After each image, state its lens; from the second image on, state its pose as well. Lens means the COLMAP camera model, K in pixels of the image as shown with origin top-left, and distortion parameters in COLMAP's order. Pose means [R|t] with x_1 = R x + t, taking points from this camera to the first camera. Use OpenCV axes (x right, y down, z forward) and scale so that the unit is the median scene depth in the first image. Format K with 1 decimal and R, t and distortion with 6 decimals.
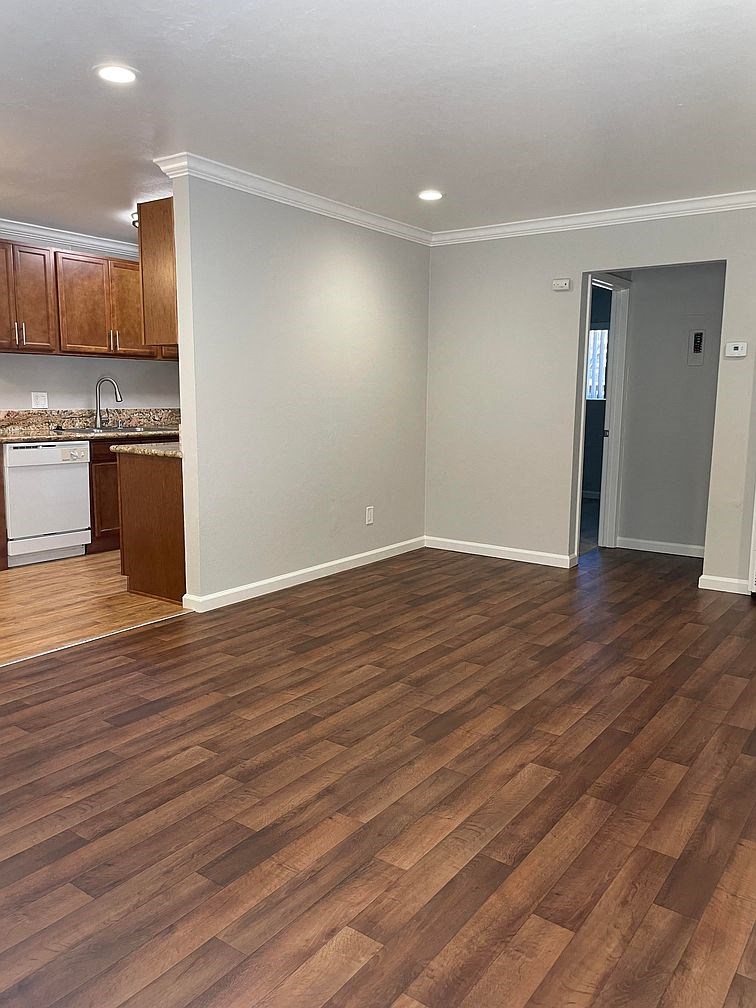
lens RADIAL K [[769.5, 0, 378.0], [0, 769.5, 504.0], [0, 0, 1]] dist [0.104758, -0.139694]
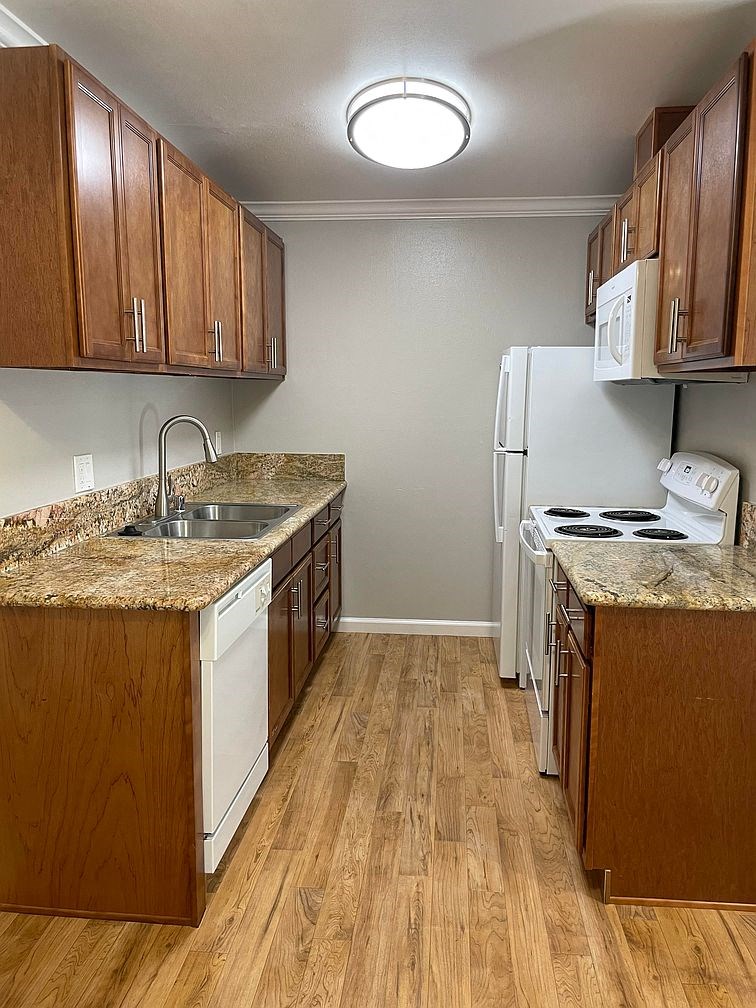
lens RADIAL K [[769.5, 0, 378.0], [0, 769.5, 504.0], [0, 0, 1]] dist [0.104758, -0.139694]
pose [[0.859249, -0.085083, 0.504432, -0.538270], [0.082586, 0.996208, 0.027354, -0.118343], [-0.504847, 0.018155, 0.863018, 0.554050]]
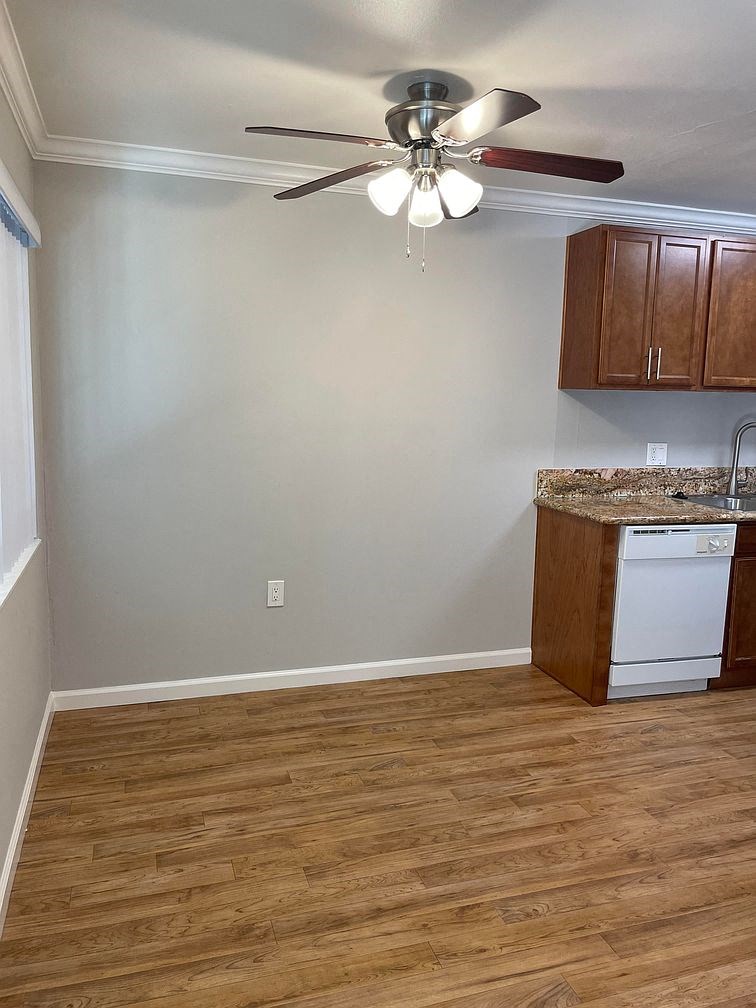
lens RADIAL K [[769.5, 0, 378.0], [0, 769.5, 504.0], [0, 0, 1]] dist [0.104758, -0.139694]
pose [[0.811494, 0.095607, -0.576487, -0.235979], [-0.101094, 0.994619, 0.022647, -0.081310], [0.575550, 0.039901, 0.816793, 0.287311]]
